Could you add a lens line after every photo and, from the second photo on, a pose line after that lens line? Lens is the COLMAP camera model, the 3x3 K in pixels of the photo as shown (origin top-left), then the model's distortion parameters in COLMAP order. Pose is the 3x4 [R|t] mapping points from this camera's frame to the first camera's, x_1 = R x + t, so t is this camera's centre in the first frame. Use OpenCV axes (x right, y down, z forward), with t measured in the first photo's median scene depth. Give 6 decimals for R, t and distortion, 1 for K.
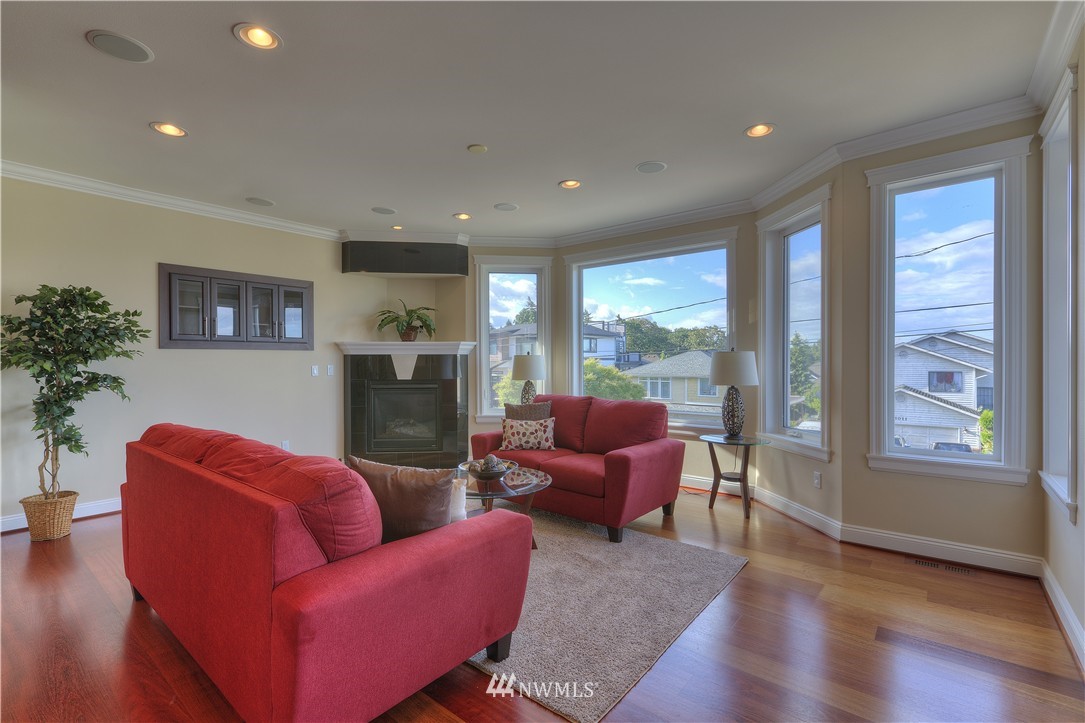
lens RADIAL K [[481.9, 0, 542.7], [0, 481.9, 364.9], [0, 0, 1]] dist [-0.005160, -0.001452]
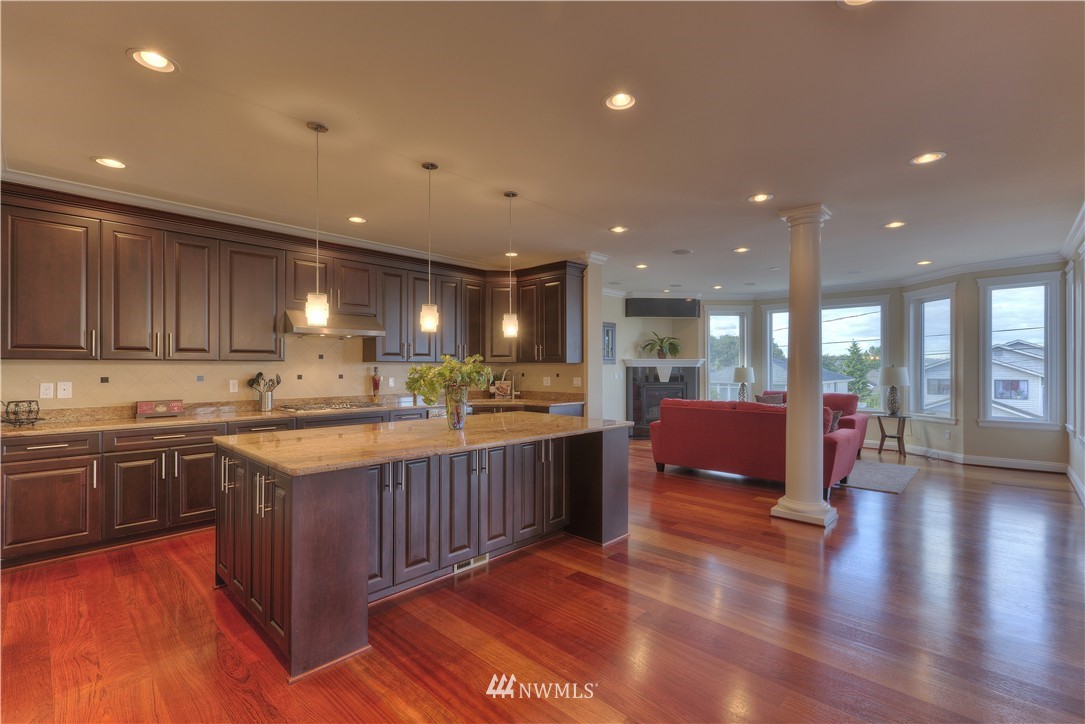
lens RADIAL K [[481.9, 0, 541.6], [0, 481.9, 368.8], [0, 0, 1]] dist [-0.005160, -0.001452]
pose [[0.997201, 0.003478, -0.074684, -0.591136], [-0.003840, 0.999982, -0.004702, -0.005607], [0.074666, 0.004976, 0.997196, -0.675484]]
